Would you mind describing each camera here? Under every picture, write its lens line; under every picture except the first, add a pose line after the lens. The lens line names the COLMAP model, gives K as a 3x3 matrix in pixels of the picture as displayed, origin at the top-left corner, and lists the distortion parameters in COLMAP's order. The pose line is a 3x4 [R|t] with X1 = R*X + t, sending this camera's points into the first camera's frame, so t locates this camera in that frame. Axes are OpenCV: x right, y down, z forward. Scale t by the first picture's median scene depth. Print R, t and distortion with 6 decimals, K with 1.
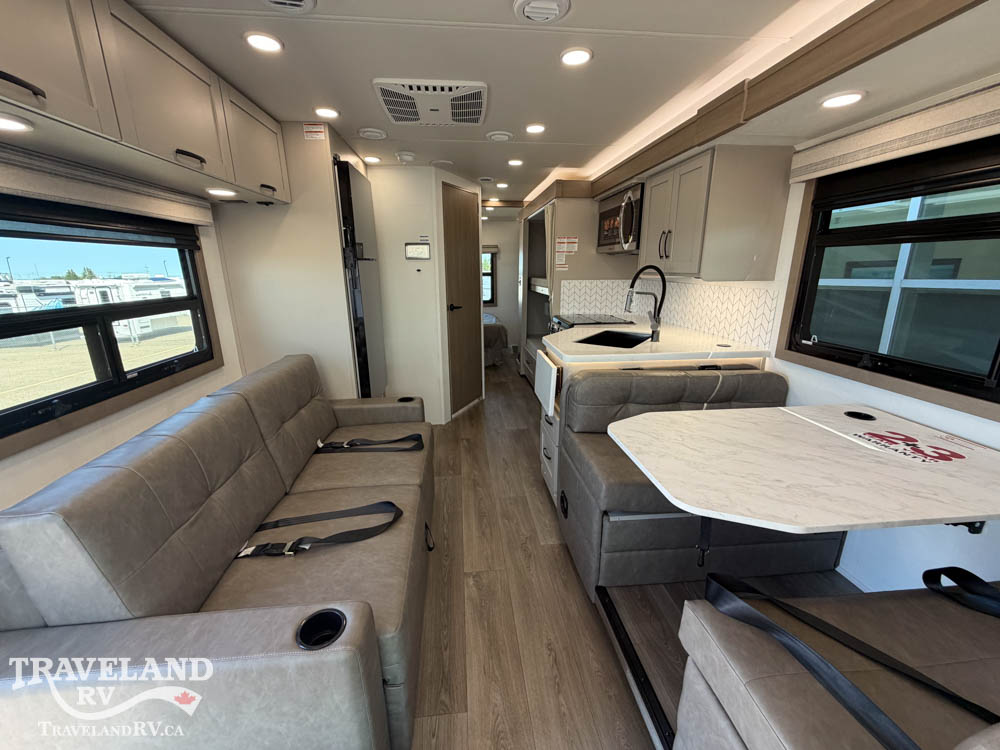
lens RADIAL K [[400.2, 0, 496.6], [0, 400.2, 374.2], [0, 0, 1]] dist [-0.000628, 0.000019]
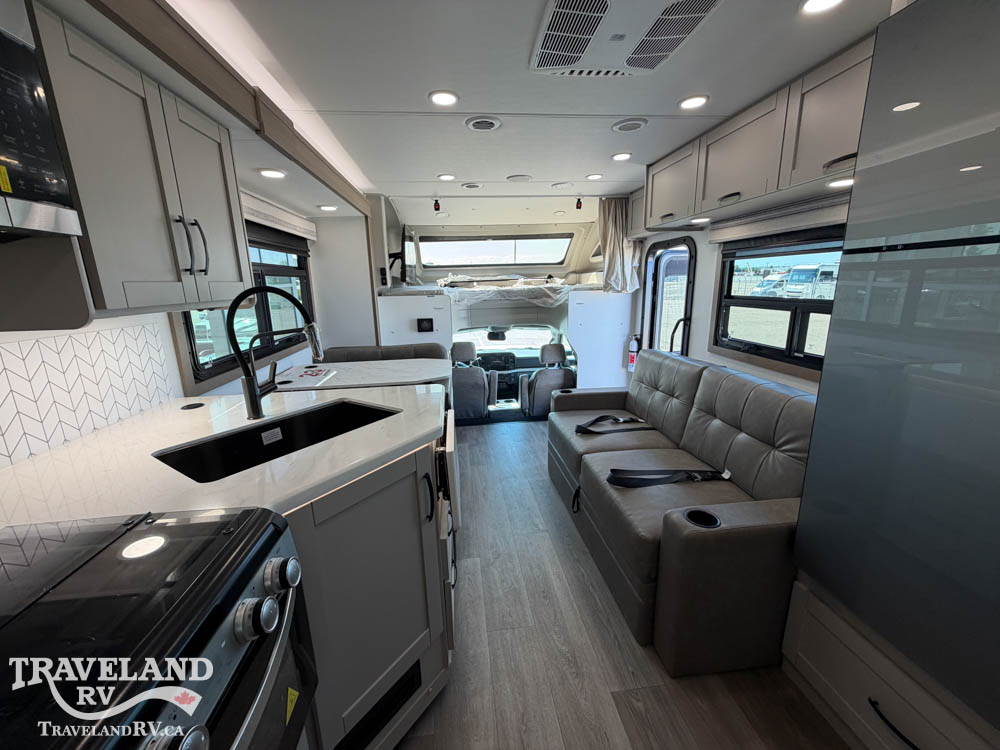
lens RADIAL K [[400.2, 0, 496.6], [0, 400.2, 374.2], [0, 0, 1]] dist [-0.000628, 0.000019]
pose [[-0.999293, 0.034014, -0.016027, 0.073482], [0.022587, 0.883792, 0.467335, -0.494737], [0.030060, 0.466642, -0.883935, 1.865516]]
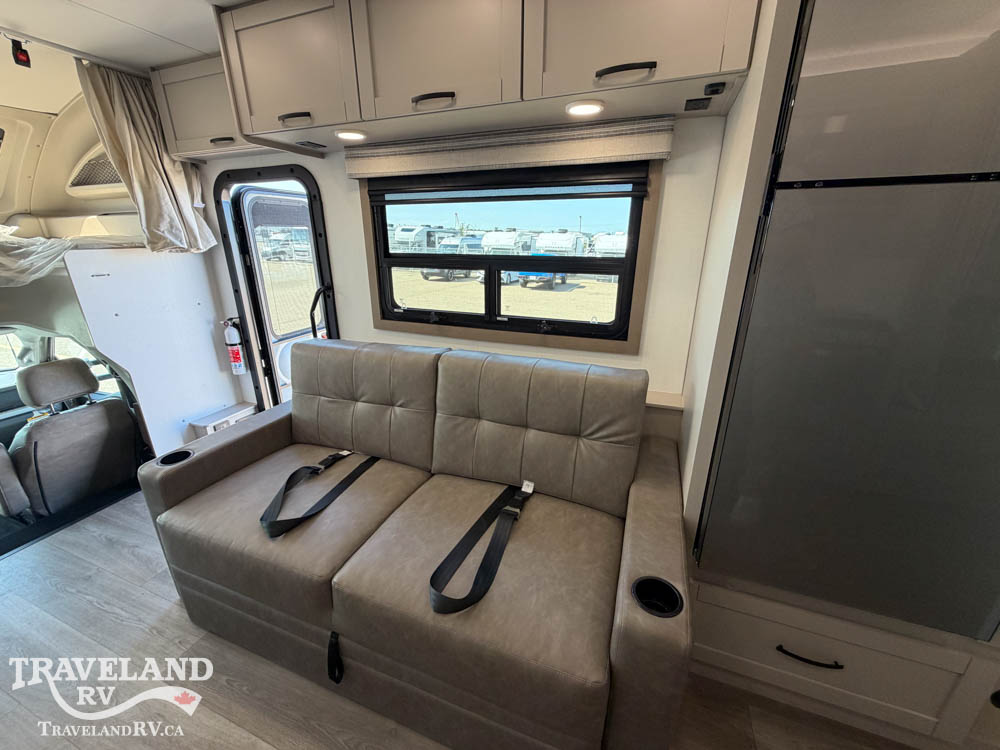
lens RADIAL K [[400.2, 0, 496.6], [0, 400.2, 374.2], [0, 0, 1]] dist [-0.000628, 0.000019]
pose [[-0.441420, 0.303055, -0.844574, 0.109094], [-0.226606, 0.873079, 0.431720, -0.310106], [0.868215, 0.381955, -0.316721, 1.235739]]
